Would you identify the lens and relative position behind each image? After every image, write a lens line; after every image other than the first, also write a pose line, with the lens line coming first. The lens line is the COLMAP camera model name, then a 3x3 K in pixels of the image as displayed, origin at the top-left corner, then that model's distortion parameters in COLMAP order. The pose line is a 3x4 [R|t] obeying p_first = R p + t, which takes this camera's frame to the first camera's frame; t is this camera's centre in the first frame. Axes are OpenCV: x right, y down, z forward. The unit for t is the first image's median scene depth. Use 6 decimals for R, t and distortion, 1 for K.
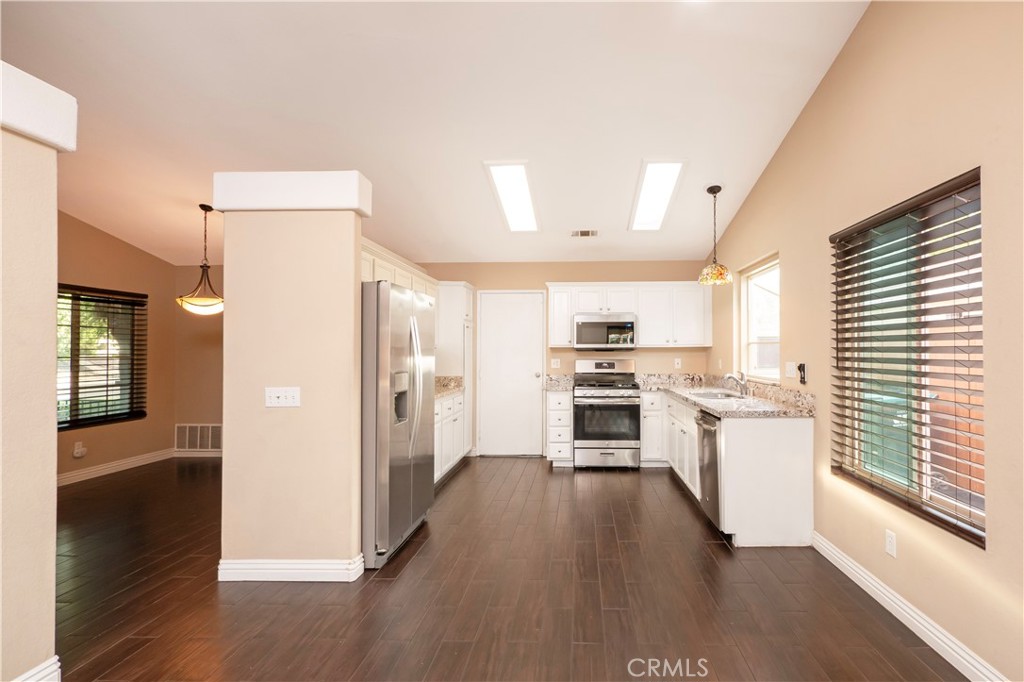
lens RADIAL K [[483.4, 0, 535.9], [0, 483.4, 346.0], [0, 0, 1]] dist [-0.000502, 0.000446]
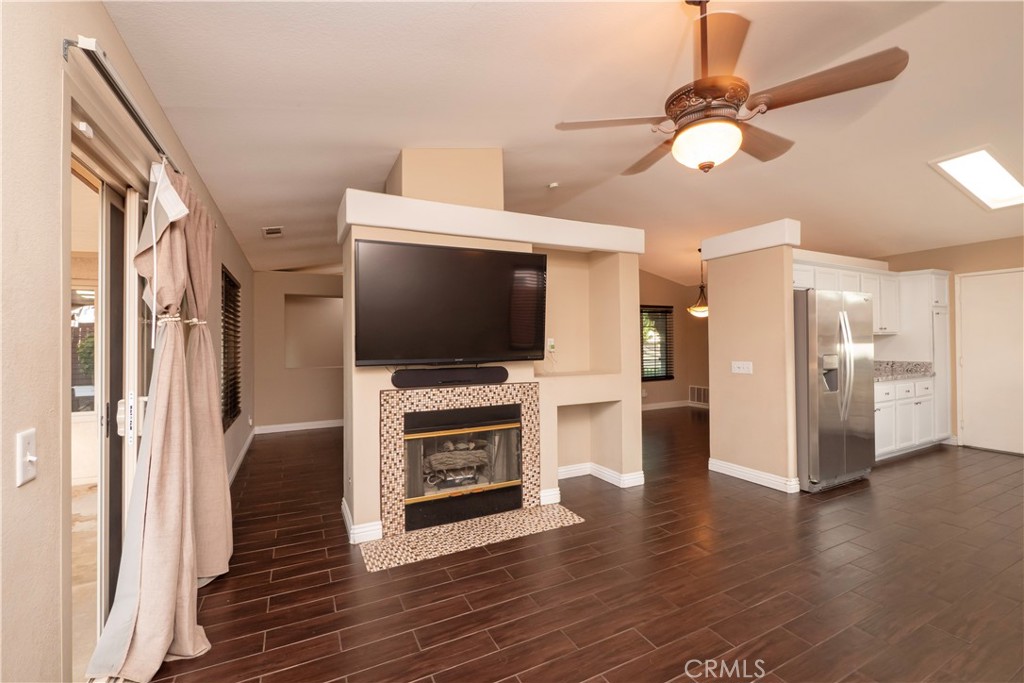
lens RADIAL K [[431.6, 0, 510.6], [0, 431.6, 335.1], [0, 0, 1]] dist [-0.000389, -0.000084]
pose [[0.504149, -0.016315, -0.863463, 0.210242], [0.018685, 0.999794, -0.007981, -0.004487], [0.863414, -0.012110, 0.504350, -0.250743]]
